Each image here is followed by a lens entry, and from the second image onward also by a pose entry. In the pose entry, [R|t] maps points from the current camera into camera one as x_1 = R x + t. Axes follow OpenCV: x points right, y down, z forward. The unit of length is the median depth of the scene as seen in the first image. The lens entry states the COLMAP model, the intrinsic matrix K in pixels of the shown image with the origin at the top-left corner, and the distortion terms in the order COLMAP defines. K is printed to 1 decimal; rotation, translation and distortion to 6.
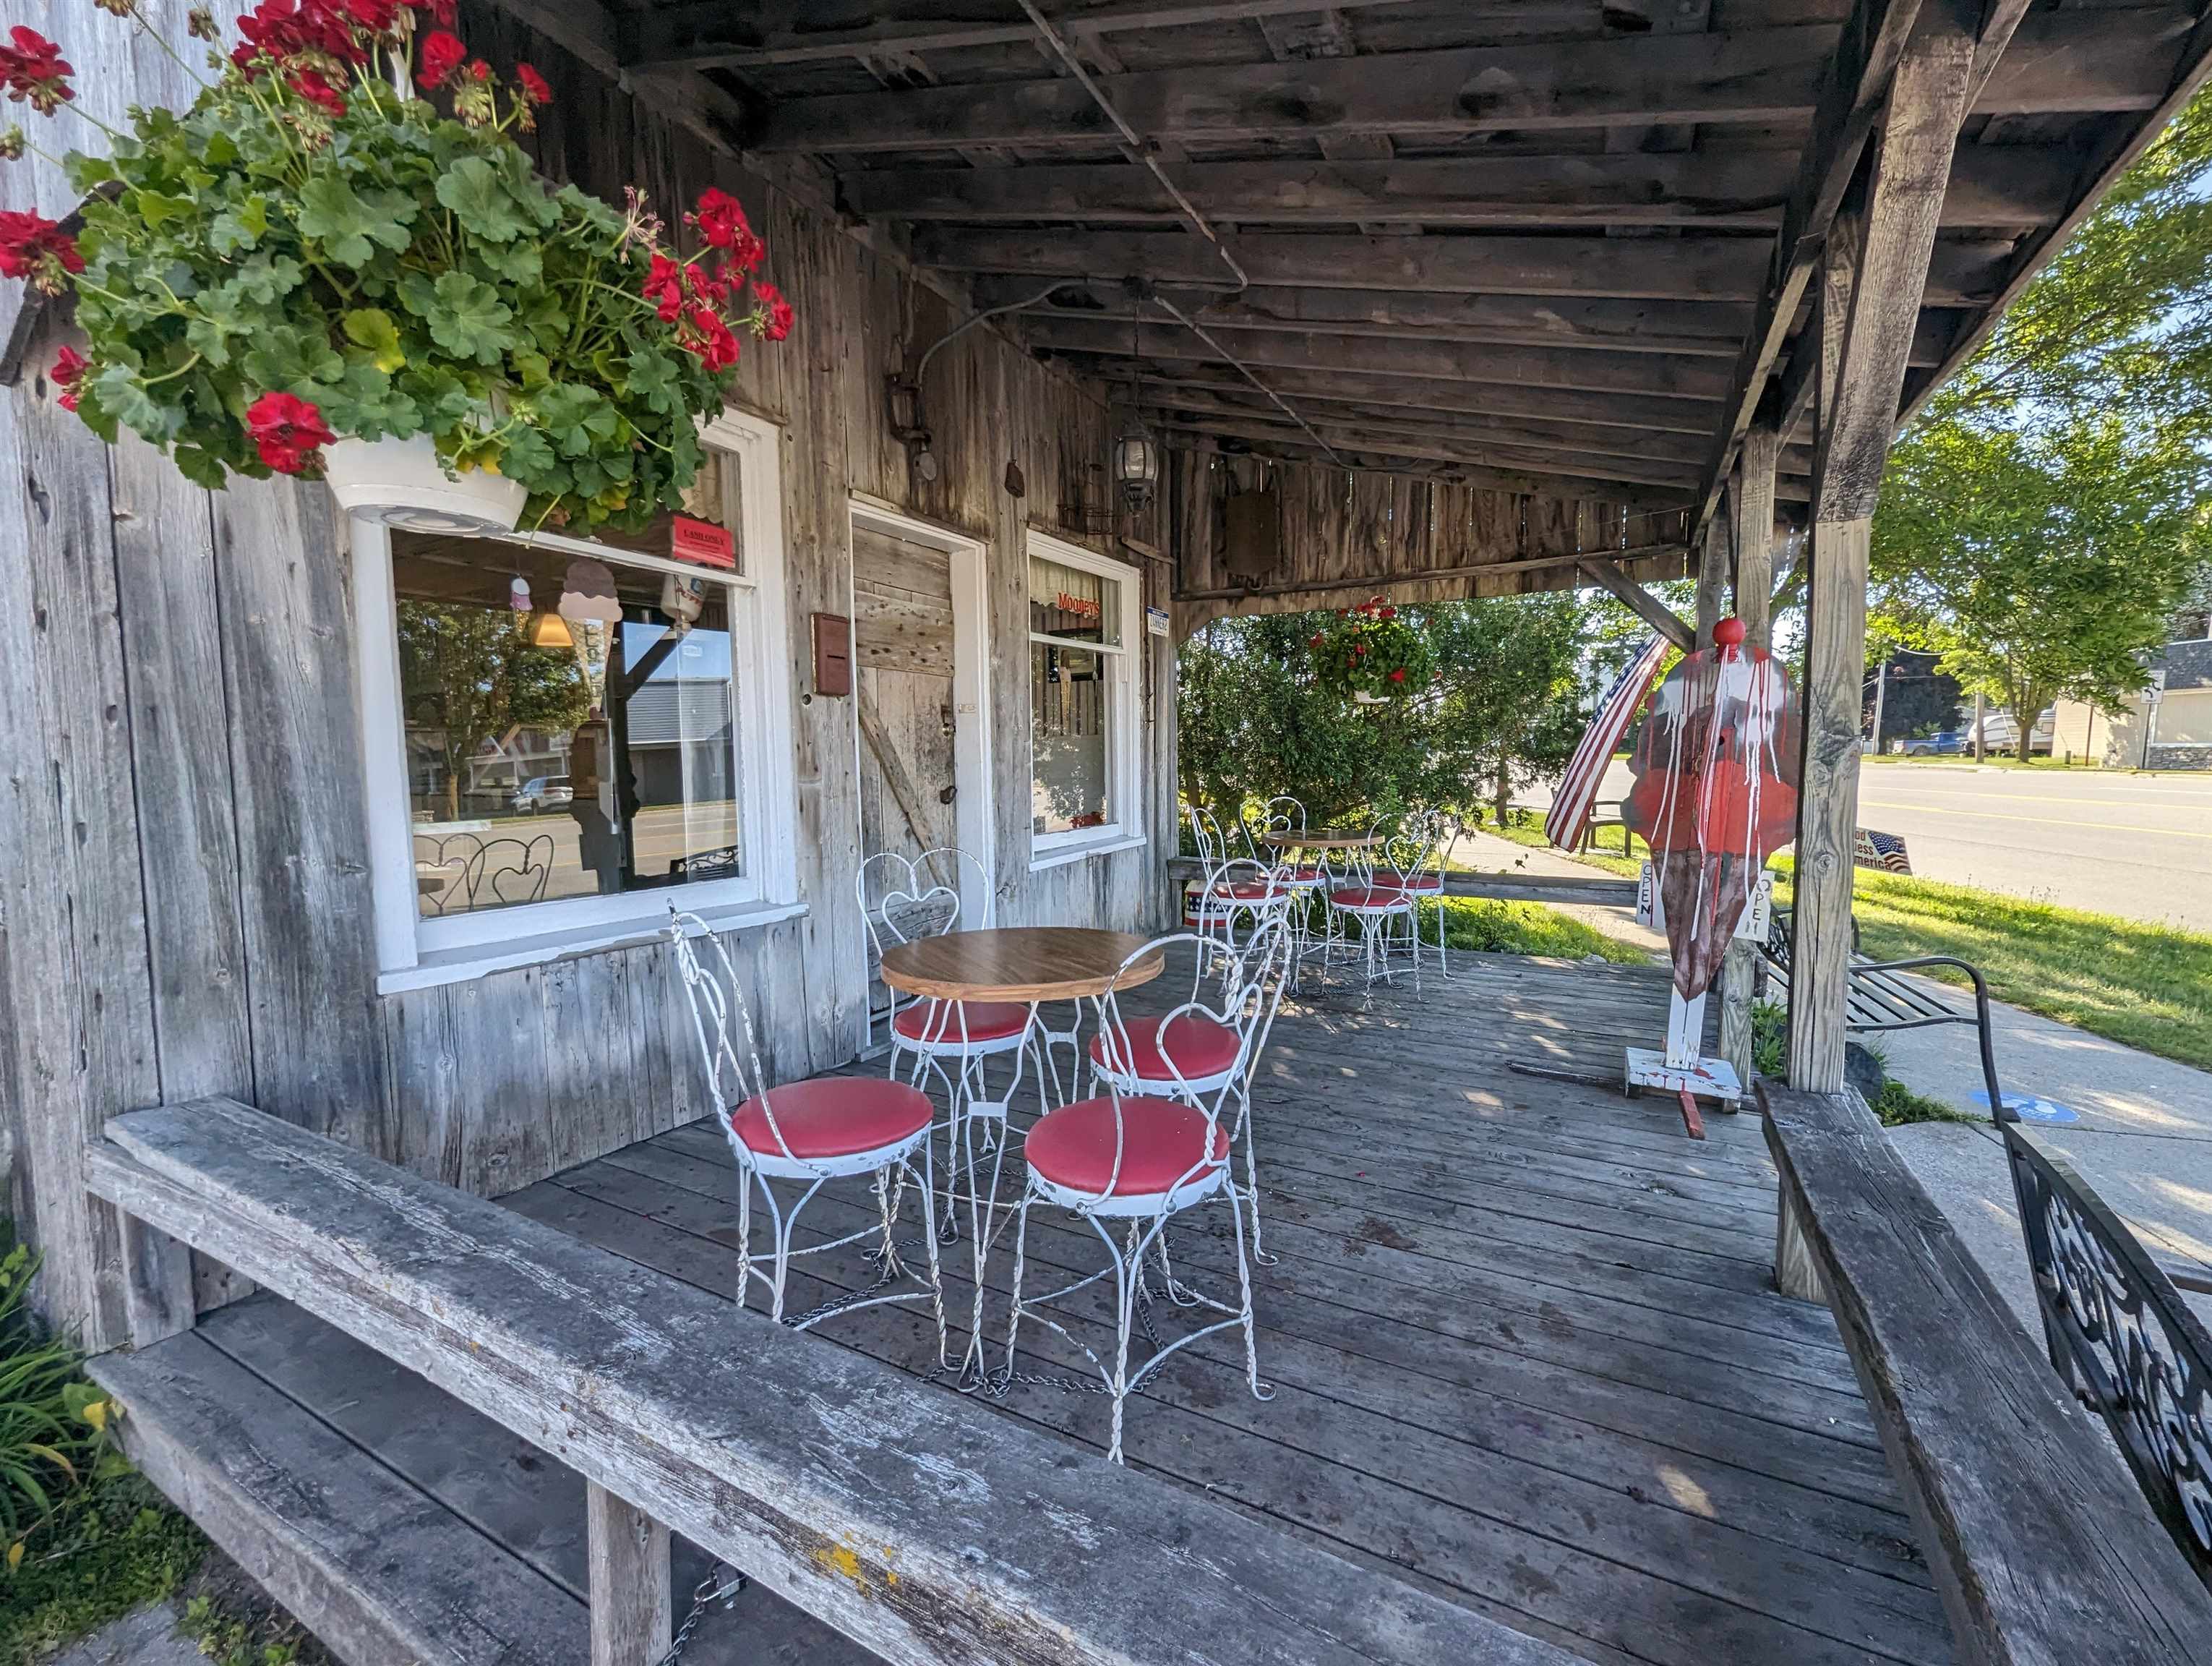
lens RADIAL K [[927.7, 0, 1110.5], [0, 927.7, 842.9], [0, 0, 1]] dist [-0.001502, -0.000140]
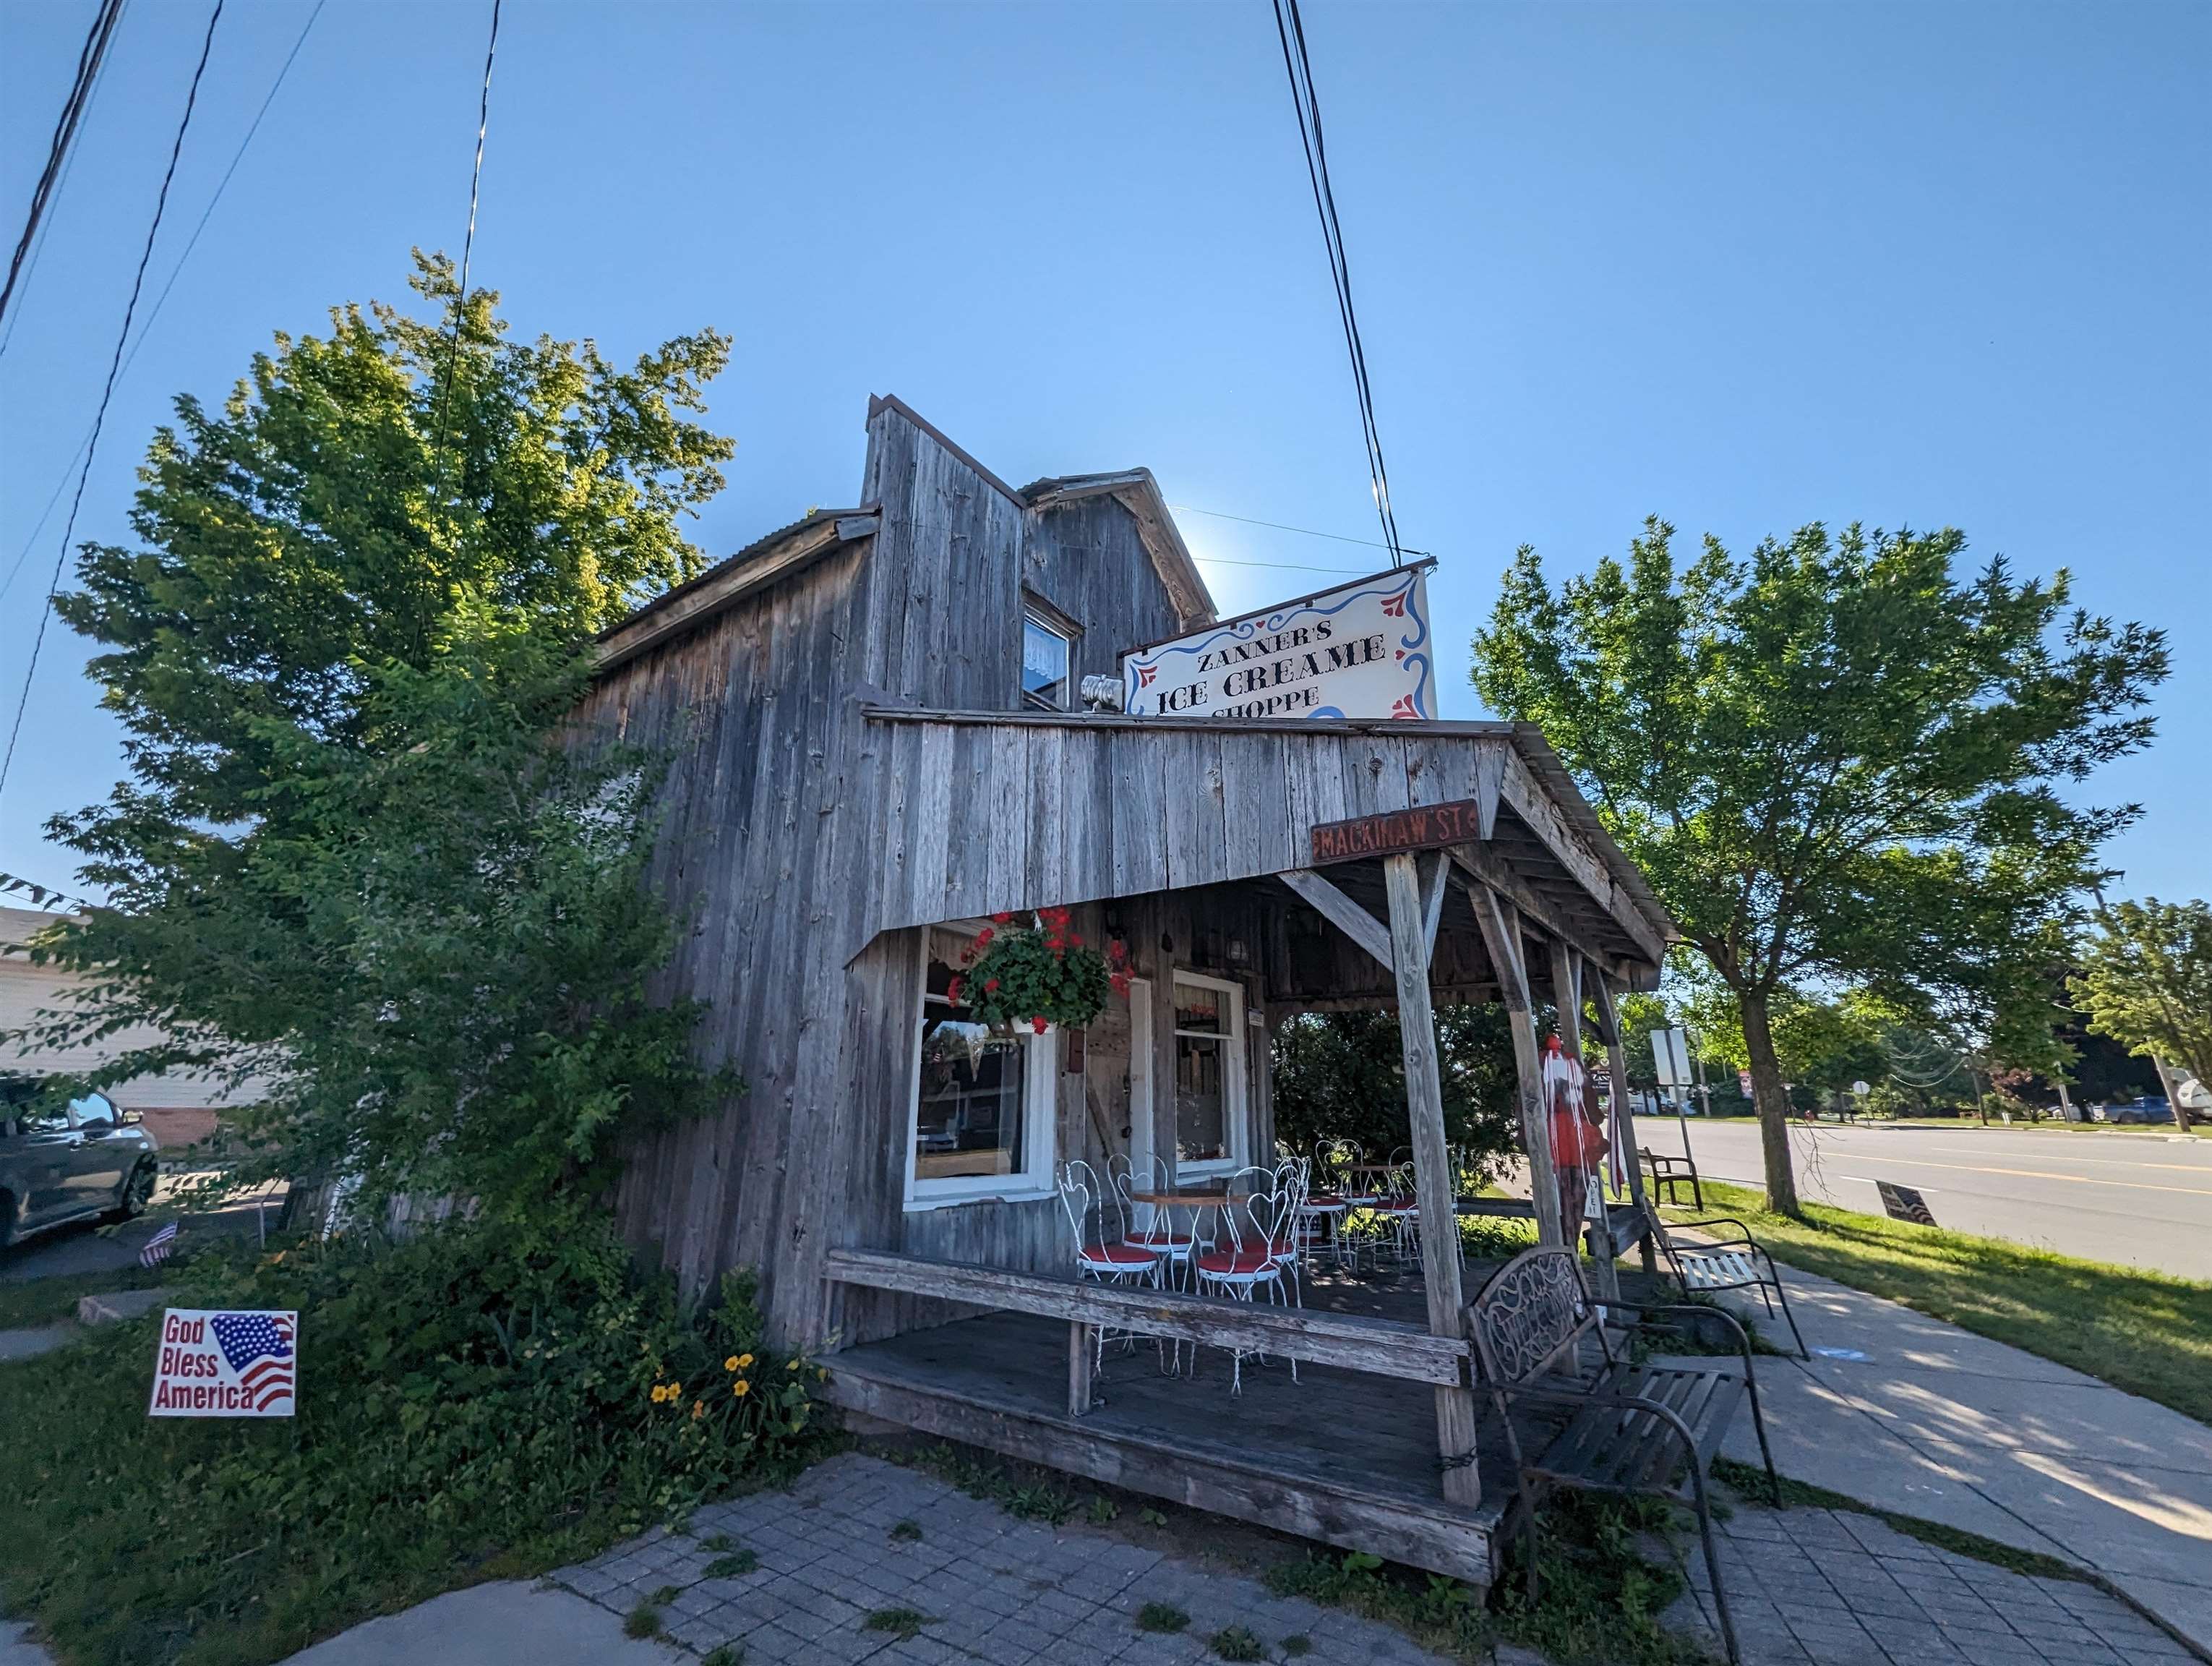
lens RADIAL K [[927.7, 0, 1110.5], [0, 927.7, 842.9], [0, 0, 1]] dist [-0.001502, -0.000140]
pose [[0.993132, -0.022356, -0.114847, -0.004700], [-0.021584, 0.929725, -0.367622, 0.074005], [0.114995, 0.367576, 0.922857, -0.676525]]
